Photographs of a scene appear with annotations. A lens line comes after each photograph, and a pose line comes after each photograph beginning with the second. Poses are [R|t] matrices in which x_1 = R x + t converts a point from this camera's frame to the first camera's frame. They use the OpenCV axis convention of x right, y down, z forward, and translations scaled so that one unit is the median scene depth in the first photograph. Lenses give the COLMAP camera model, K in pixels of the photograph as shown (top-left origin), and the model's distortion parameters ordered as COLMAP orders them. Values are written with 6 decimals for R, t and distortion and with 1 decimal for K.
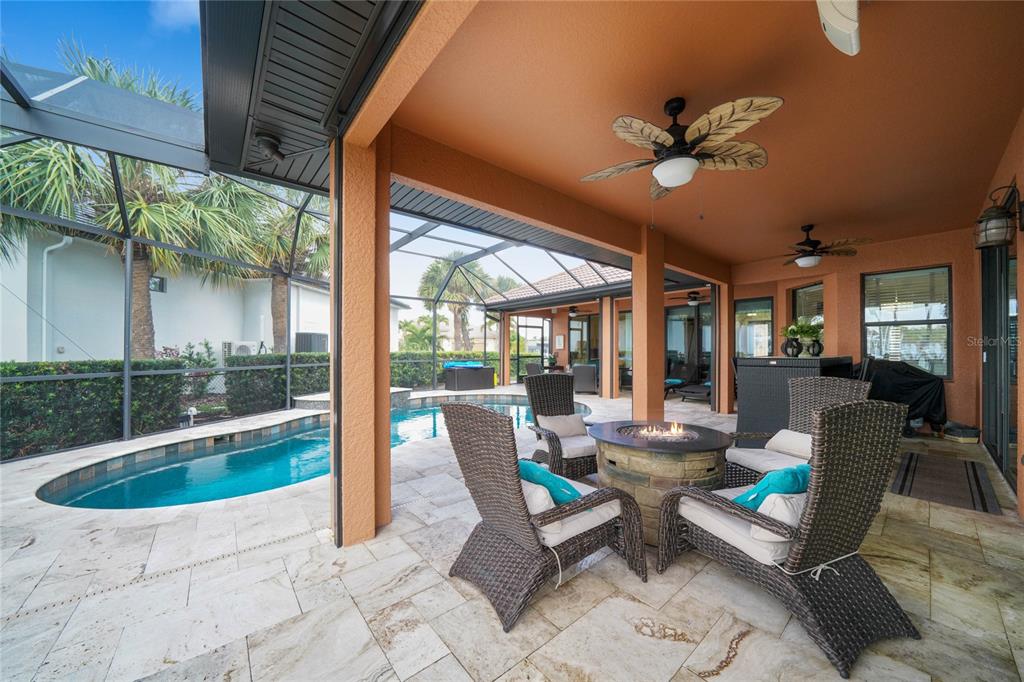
lens RADIAL K [[361.6, 0, 515.3], [0, 361.6, 347.6], [0, 0, 1]] dist [-0.015289, 0.001827]
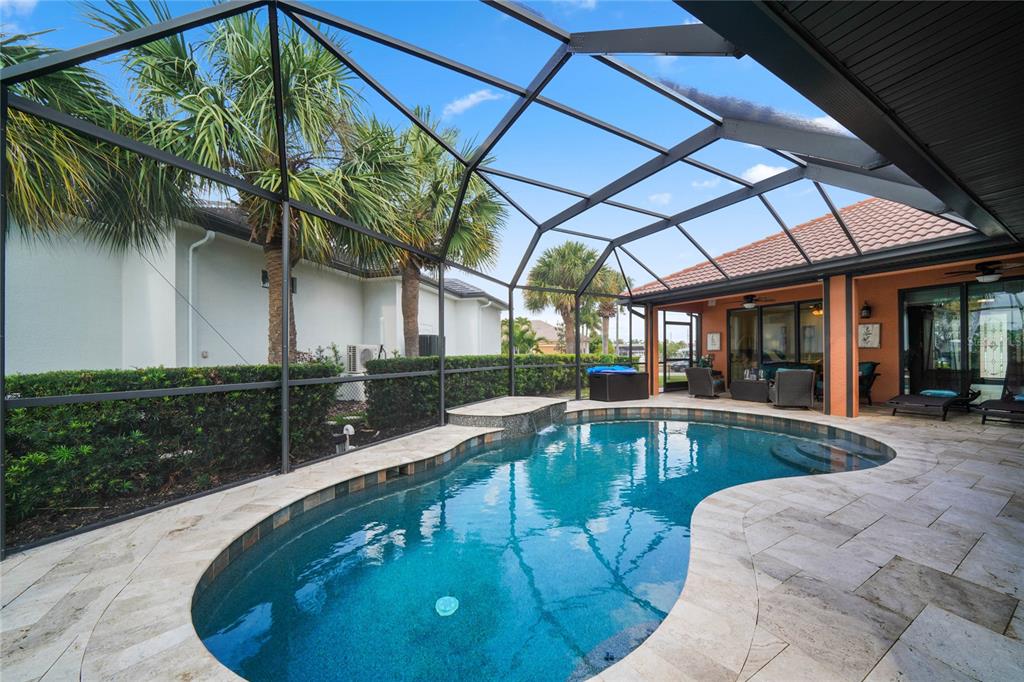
lens RADIAL K [[361.6, 0, 514.8], [0, 361.6, 350.9], [0, 0, 1]] dist [-0.015289, 0.001827]
pose [[0.983016, -0.009753, -0.183258, -0.318866], [0.009268, 0.999951, -0.003504, 0.008226], [0.183284, 0.001746, 0.983059, 0.231219]]
